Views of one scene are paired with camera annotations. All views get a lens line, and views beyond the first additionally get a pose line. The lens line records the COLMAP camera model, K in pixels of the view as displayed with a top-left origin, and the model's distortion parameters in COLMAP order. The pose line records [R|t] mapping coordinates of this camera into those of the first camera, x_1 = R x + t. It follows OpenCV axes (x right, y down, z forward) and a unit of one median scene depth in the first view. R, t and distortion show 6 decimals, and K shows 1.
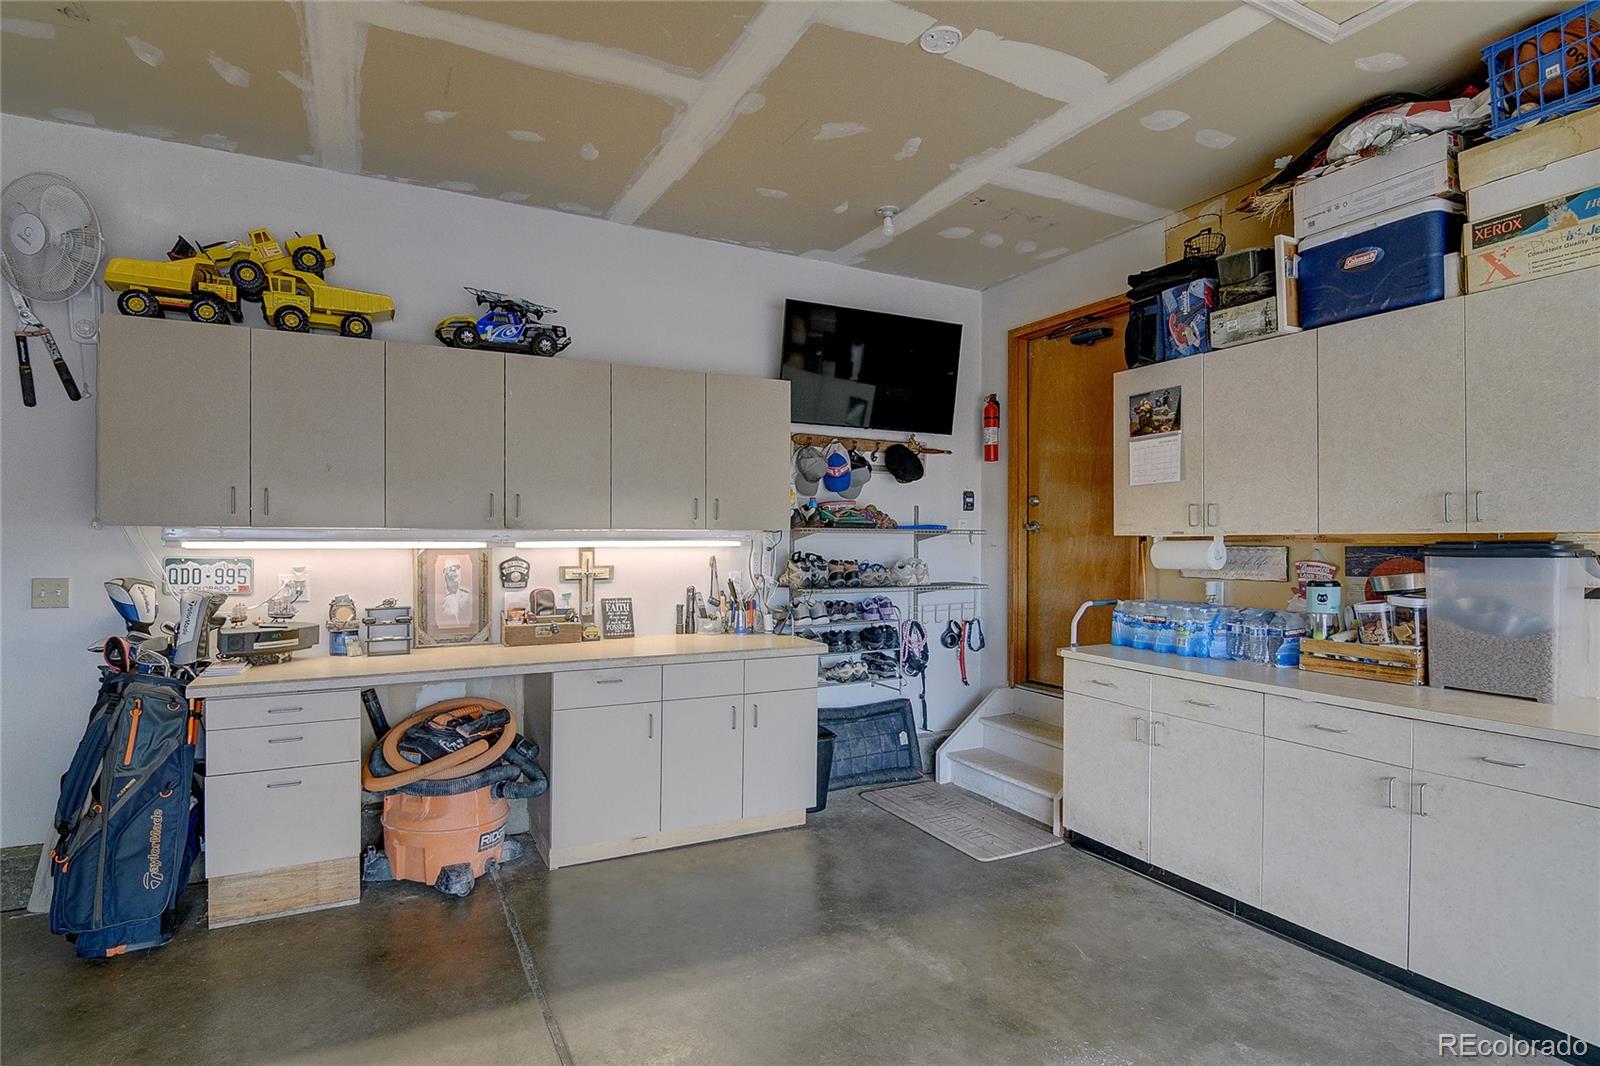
lens RADIAL K [[767.2, 0, 783.9], [0, 767.2, 533.6], [0, 0, 1]] dist [-0.000072, -0.013738]
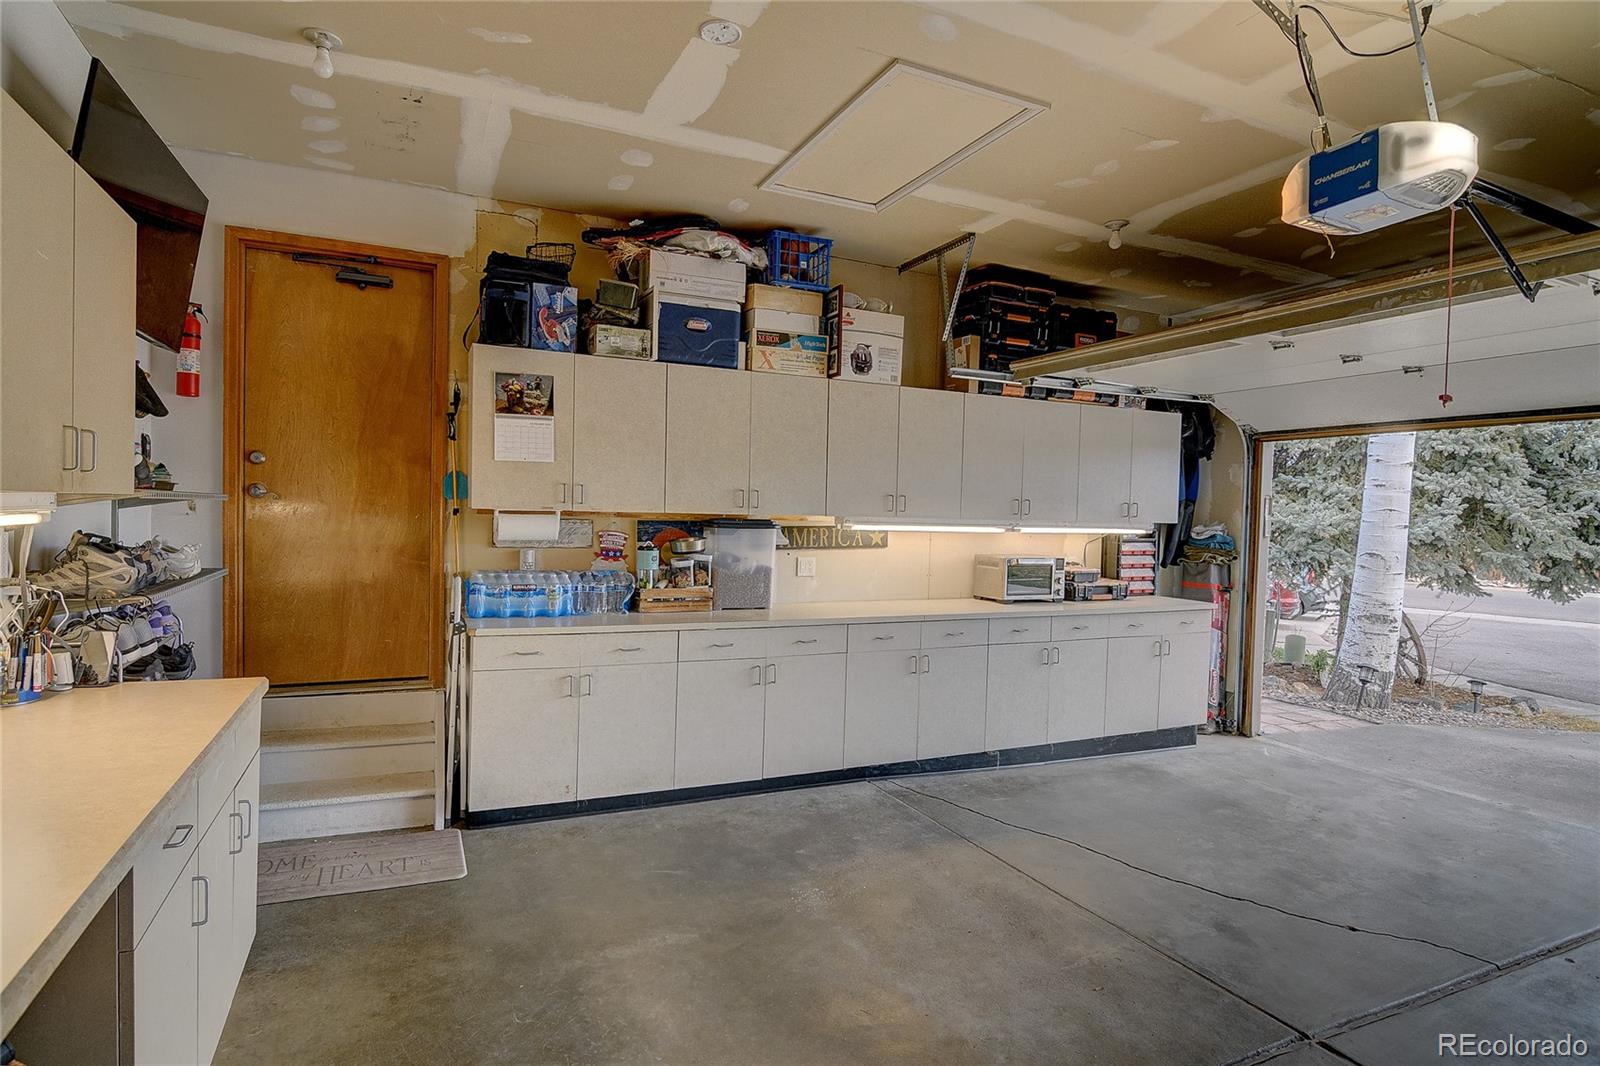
lens RADIAL K [[767.2, 0, 785.5], [0, 767.2, 533.2], [0, 0, 1]] dist [-0.000072, -0.013738]
pose [[0.103651, -0.025462, 0.994288, -0.628565], [-0.032789, 0.999041, 0.029002, -0.009425], [-0.994073, -0.035608, 0.102717, 0.604698]]
